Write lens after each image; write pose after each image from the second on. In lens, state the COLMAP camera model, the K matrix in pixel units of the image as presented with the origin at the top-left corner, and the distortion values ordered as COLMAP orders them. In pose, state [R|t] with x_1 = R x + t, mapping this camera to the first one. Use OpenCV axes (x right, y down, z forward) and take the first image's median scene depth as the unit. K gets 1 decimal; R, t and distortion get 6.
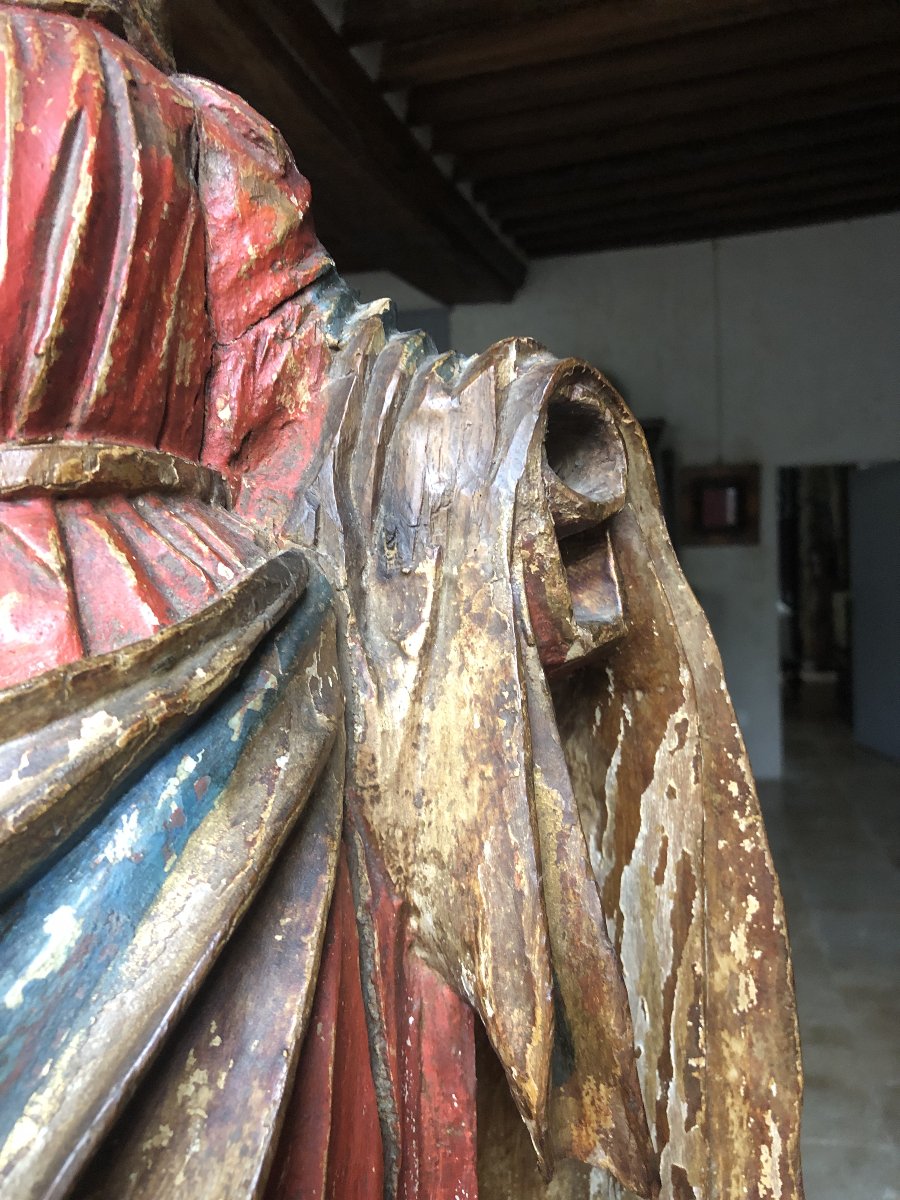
lens RADIAL K [[972.0, 0, 450.0], [0, 972.0, 600.0], [0, 0, 1]] dist [0.008282, -0.004127]
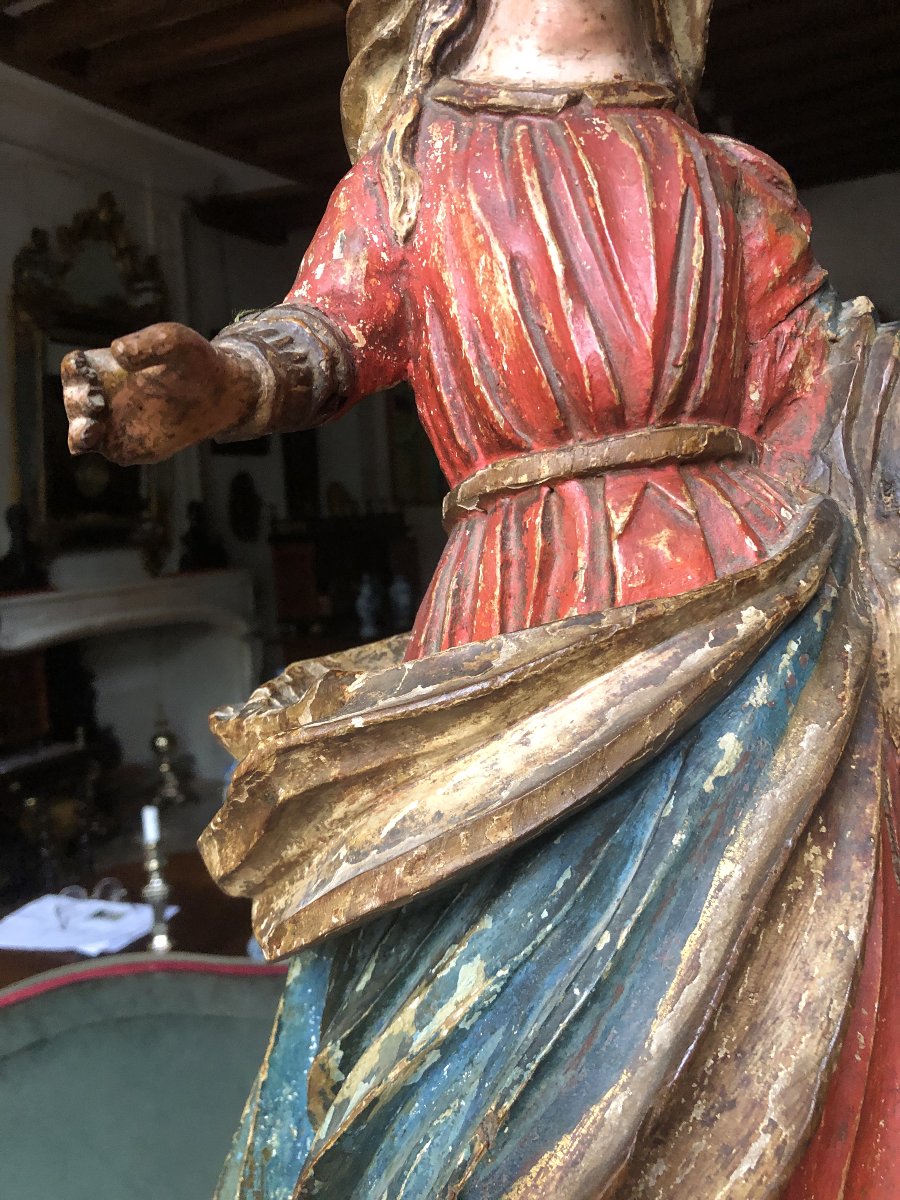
lens RADIAL K [[1010.4, 0, 450.0], [0, 1010.4, 600.0], [0, 0, 1]] dist [-0.002181, 0.002181]
pose [[0.978116, 0.004064, -0.208019, -0.411502], [0.005253, 0.999008, 0.044215, 0.027613], [0.207992, -0.044340, 0.977125, -0.525637]]
